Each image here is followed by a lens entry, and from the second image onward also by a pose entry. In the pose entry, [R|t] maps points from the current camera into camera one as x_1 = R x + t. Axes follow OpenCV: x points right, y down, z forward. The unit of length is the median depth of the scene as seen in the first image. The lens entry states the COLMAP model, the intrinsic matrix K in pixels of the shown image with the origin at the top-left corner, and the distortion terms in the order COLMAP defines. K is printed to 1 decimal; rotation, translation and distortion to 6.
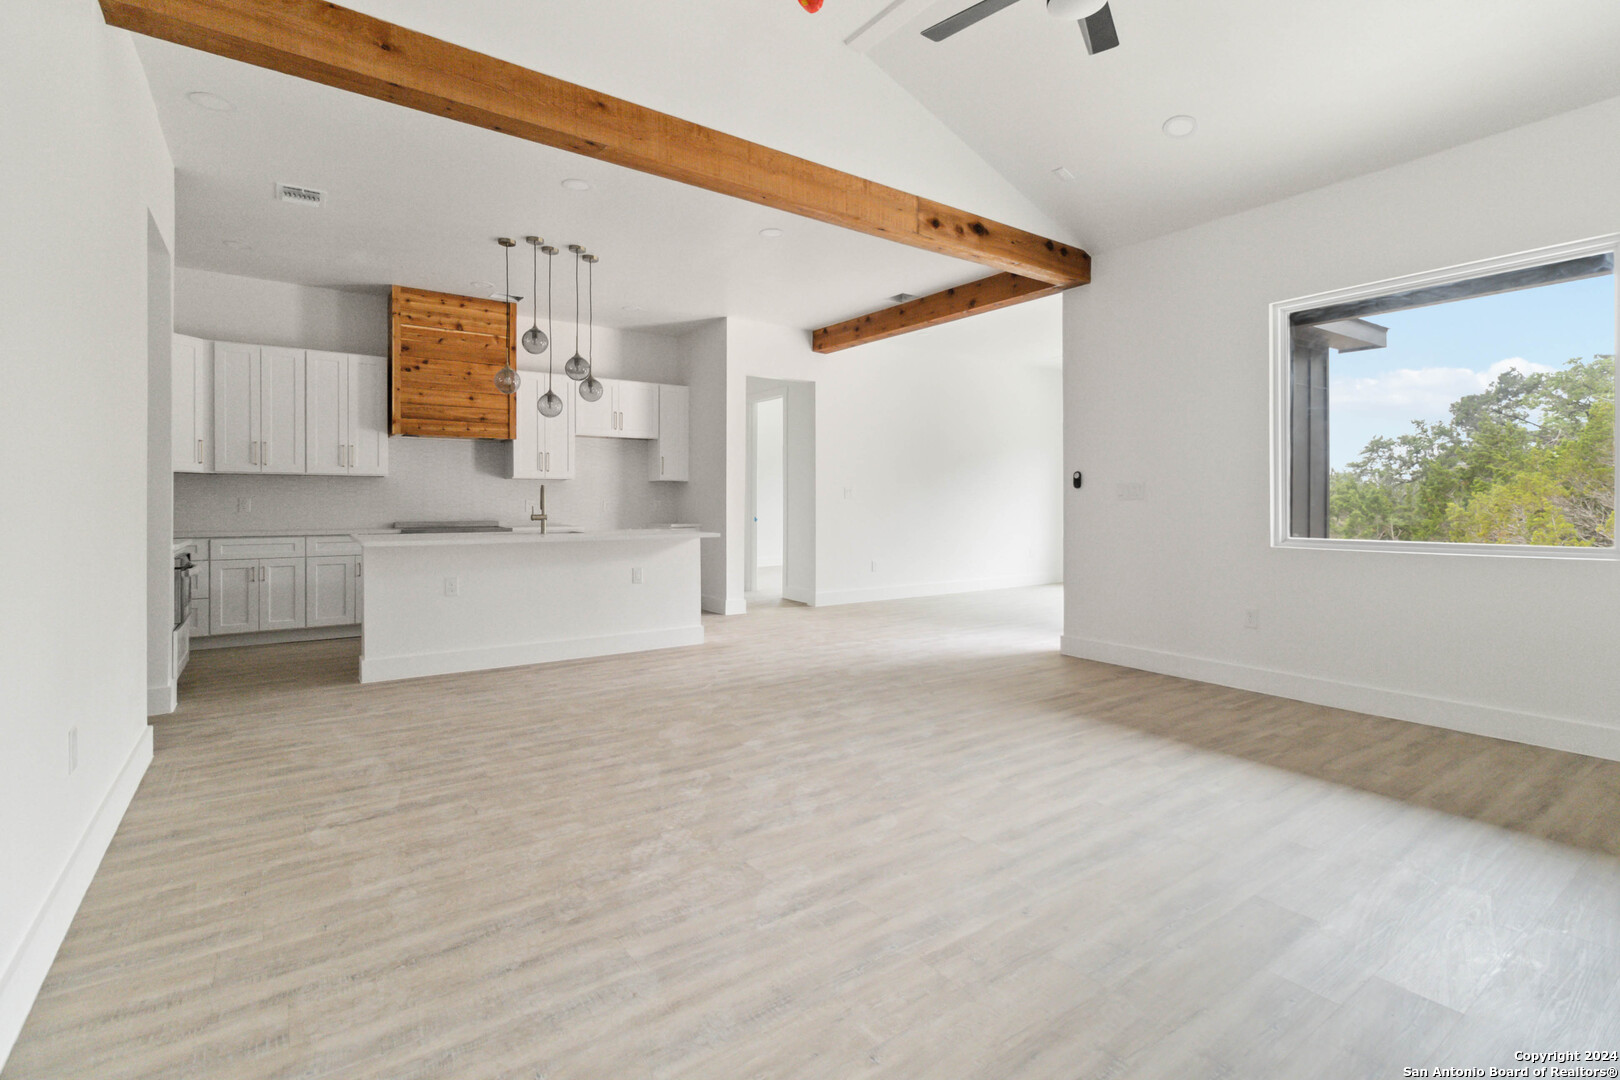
lens RADIAL K [[755.2, 0, 819.1], [0, 755.2, 500.3], [0, 0, 1]] dist [0.003234, -0.000691]
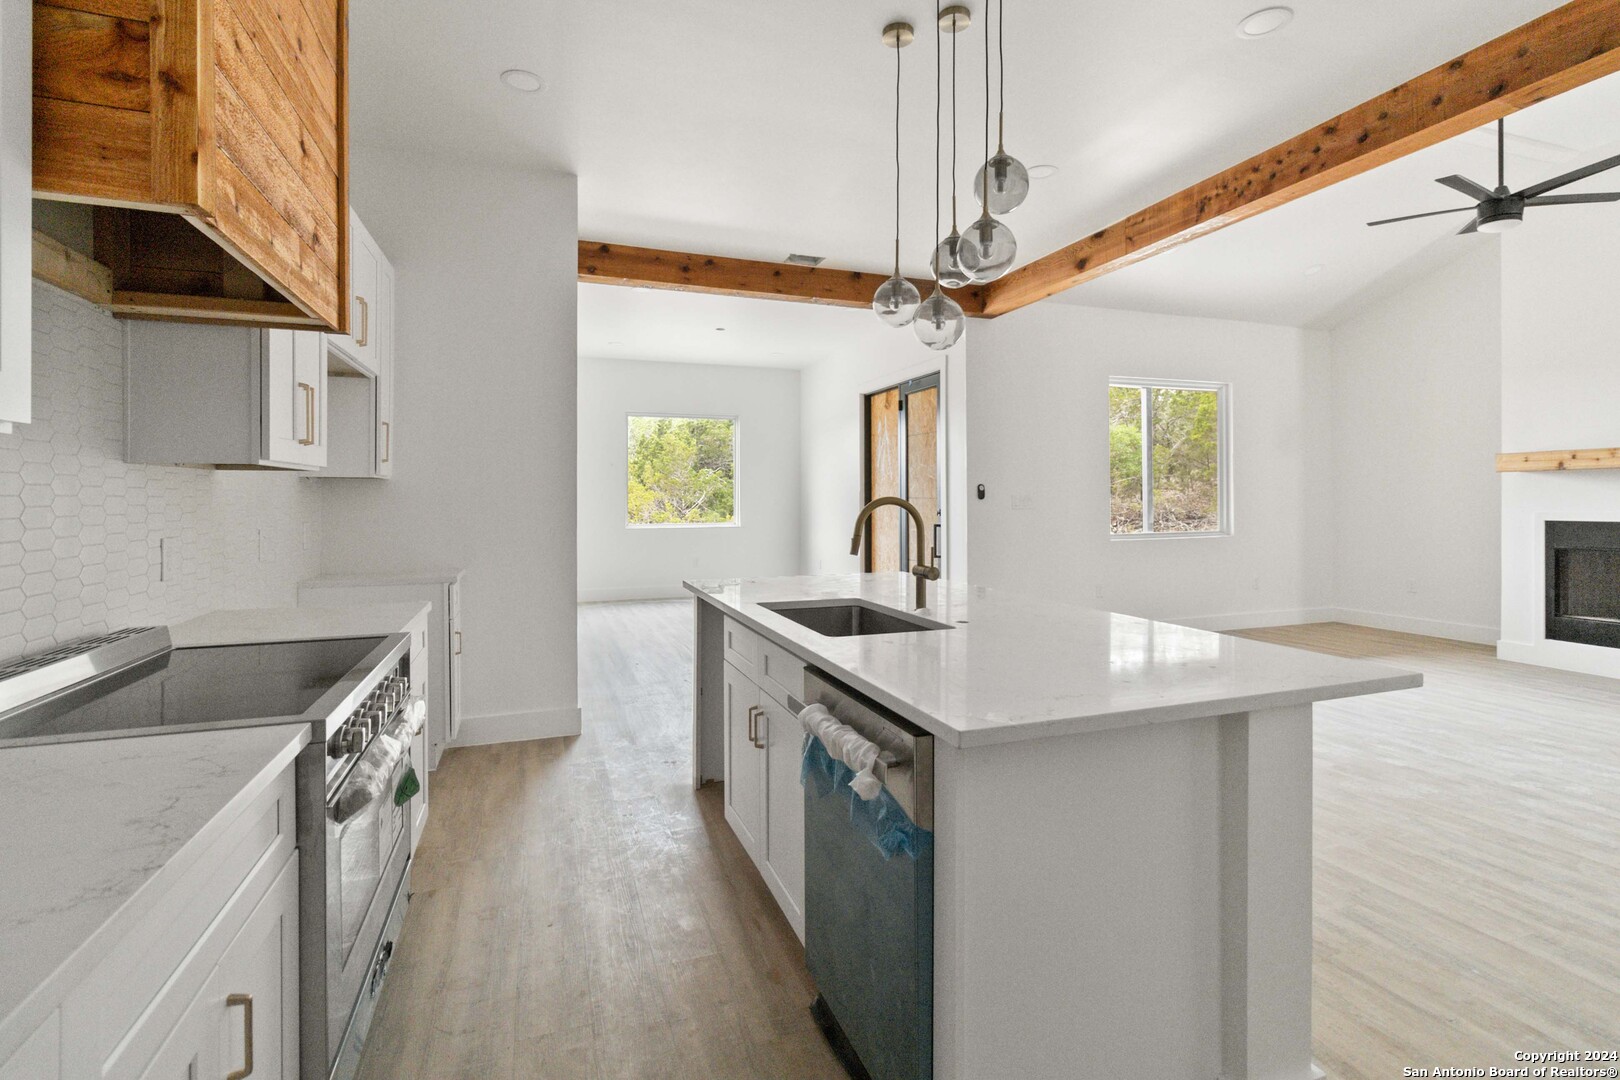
lens RADIAL K [[755.2, 0, 819.1], [0, 755.2, 500.3], [0, 0, 1]] dist [0.003234, -0.000691]
pose [[0.271096, -0.003765, 0.962545, -1.478410], [0.002889, 0.999991, 0.003098, -0.034094], [-0.962548, 0.001941, 0.271104, 1.720779]]
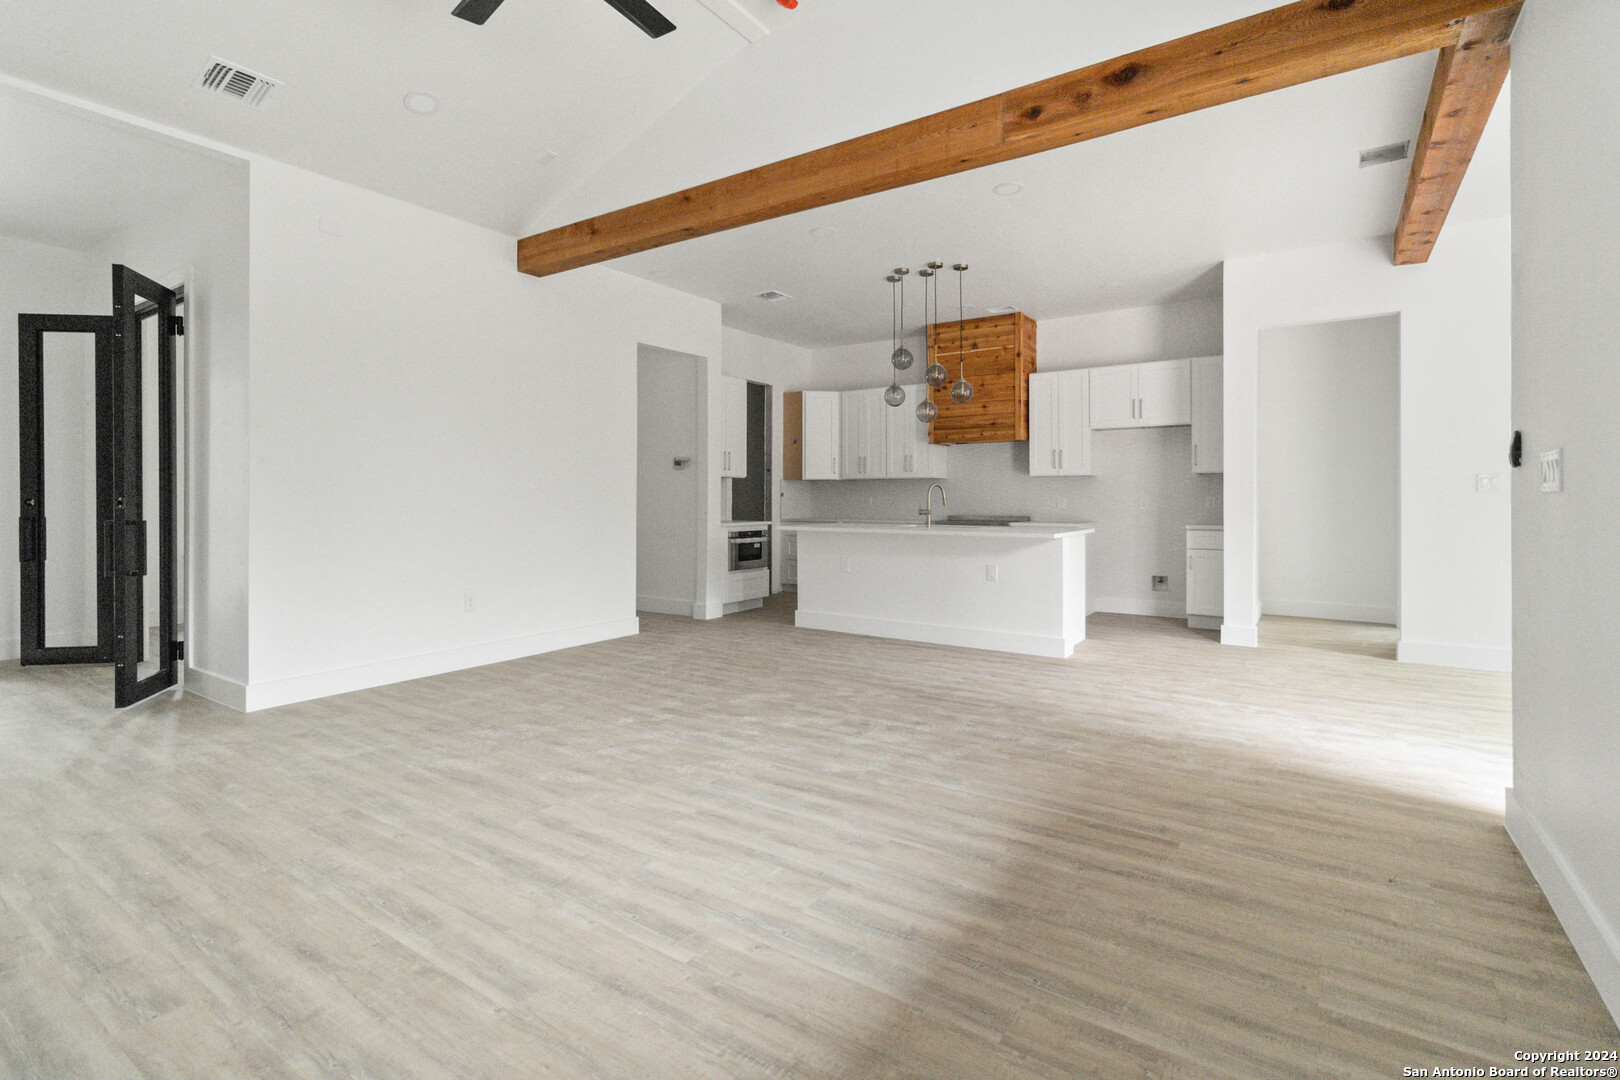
lens RADIAL K [[755.2, 0, 819.1], [0, 755.2, 500.3], [0, 0, 1]] dist [0.003234, -0.000691]
pose [[0.348146, 0.002967, -0.937436, 1.150308], [0.001221, 0.999993, 0.003619, 0.000781], [0.937440, -0.002404, 0.348139, 0.841570]]
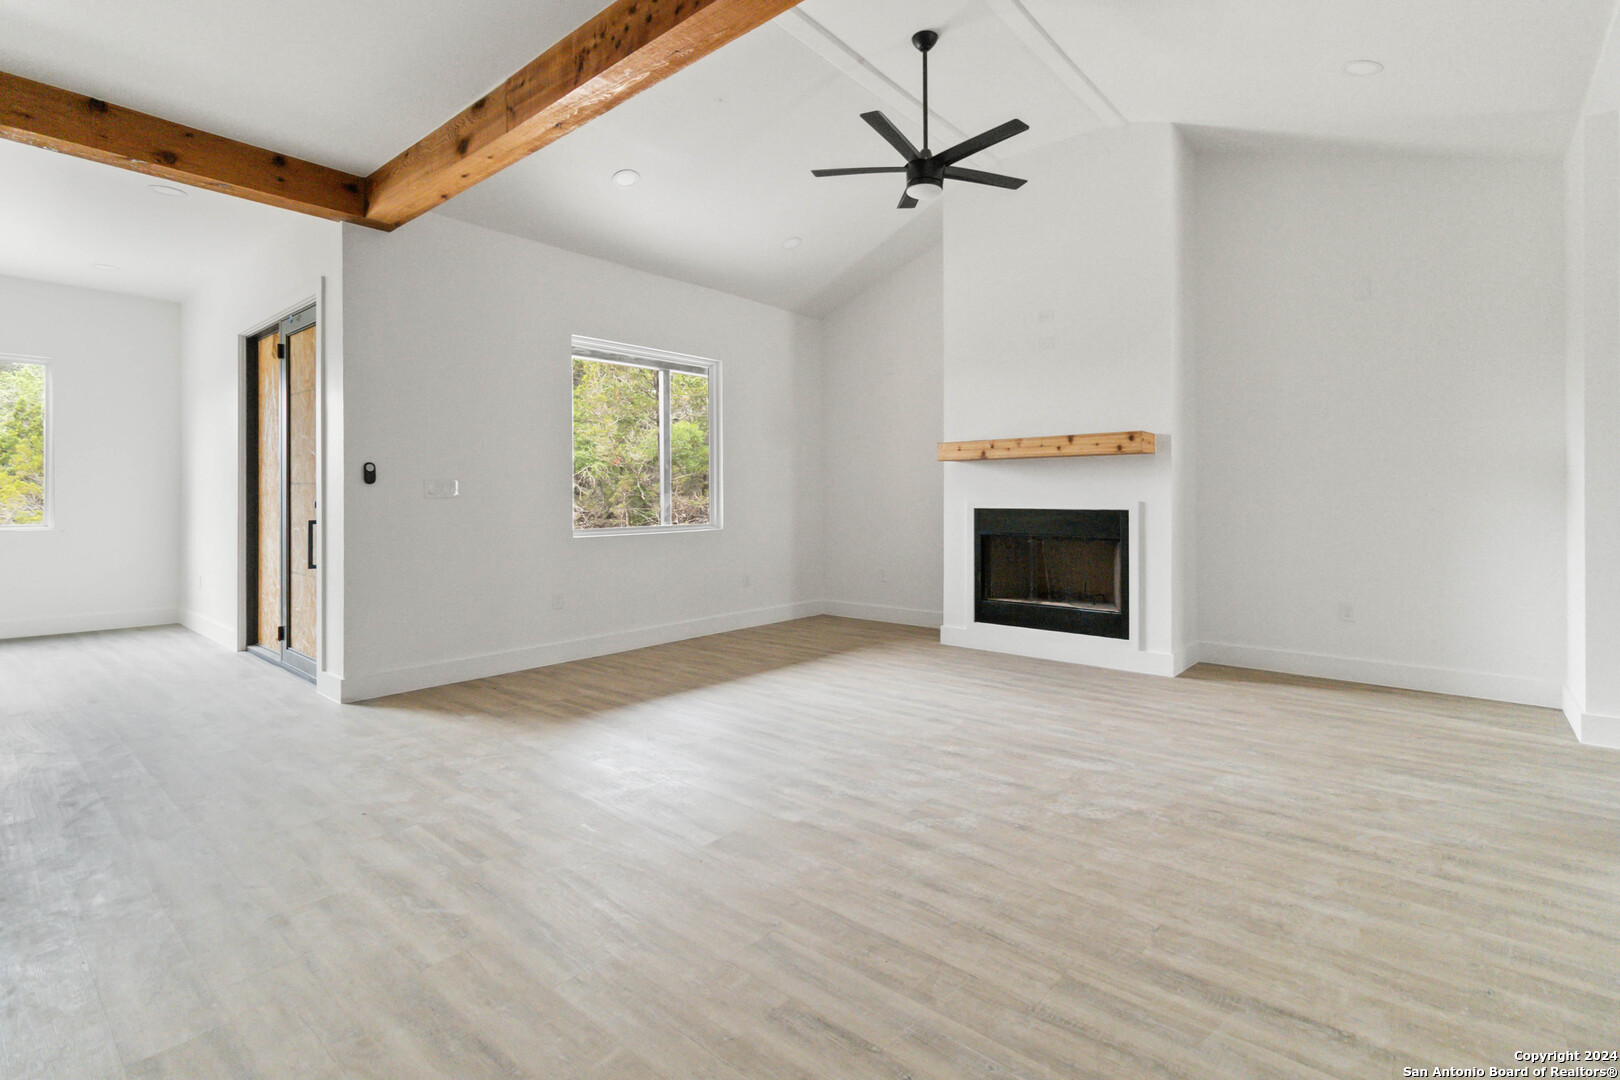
lens RADIAL K [[755.2, 0, 819.1], [0, 755.2, 500.3], [0, 0, 1]] dist [0.003234, -0.000691]
pose [[-0.243443, -0.004557, 0.969905, -0.988194], [0.001381, 0.999986, 0.005045, -0.004829], [-0.969914, 0.002567, -0.243433, 1.366765]]
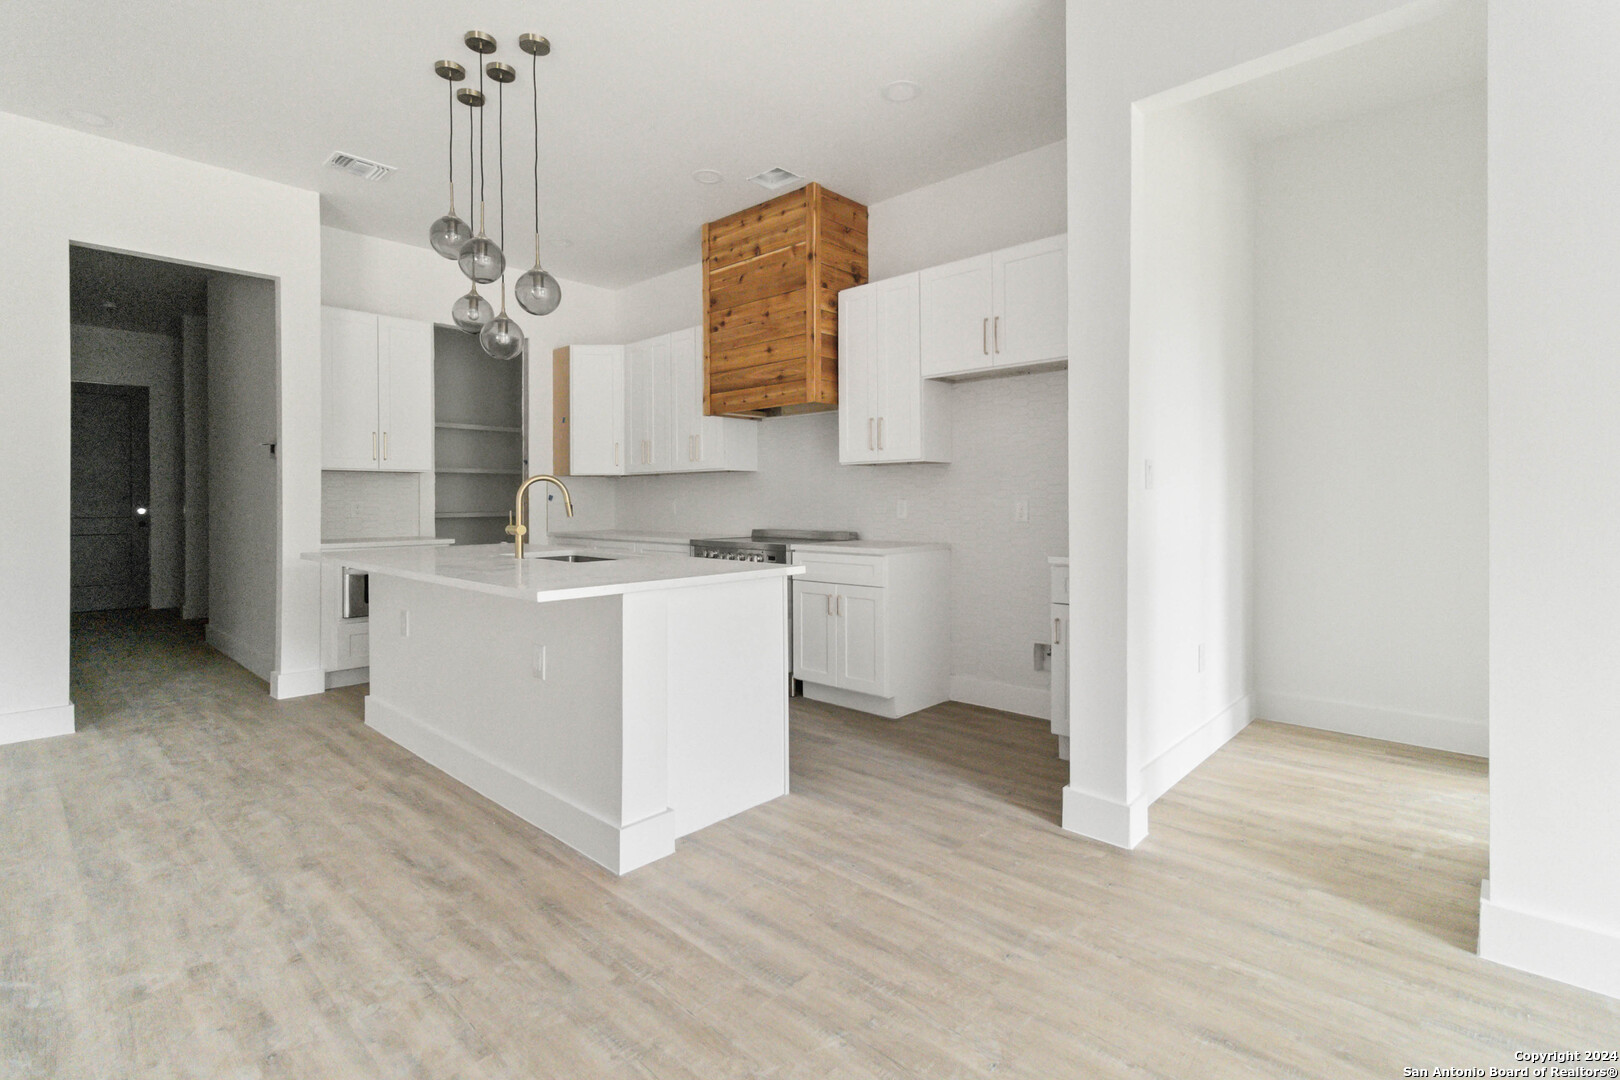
lens RADIAL K [[755.2, 0, 819.1], [0, 755.2, 500.3], [0, 0, 1]] dist [0.003234, -0.000691]
pose [[0.200216, -0.002010, -0.979750, 0.476486], [0.003467, 0.999993, -0.001343, 0.001824], [0.979746, -0.003128, 0.200222, 2.037085]]
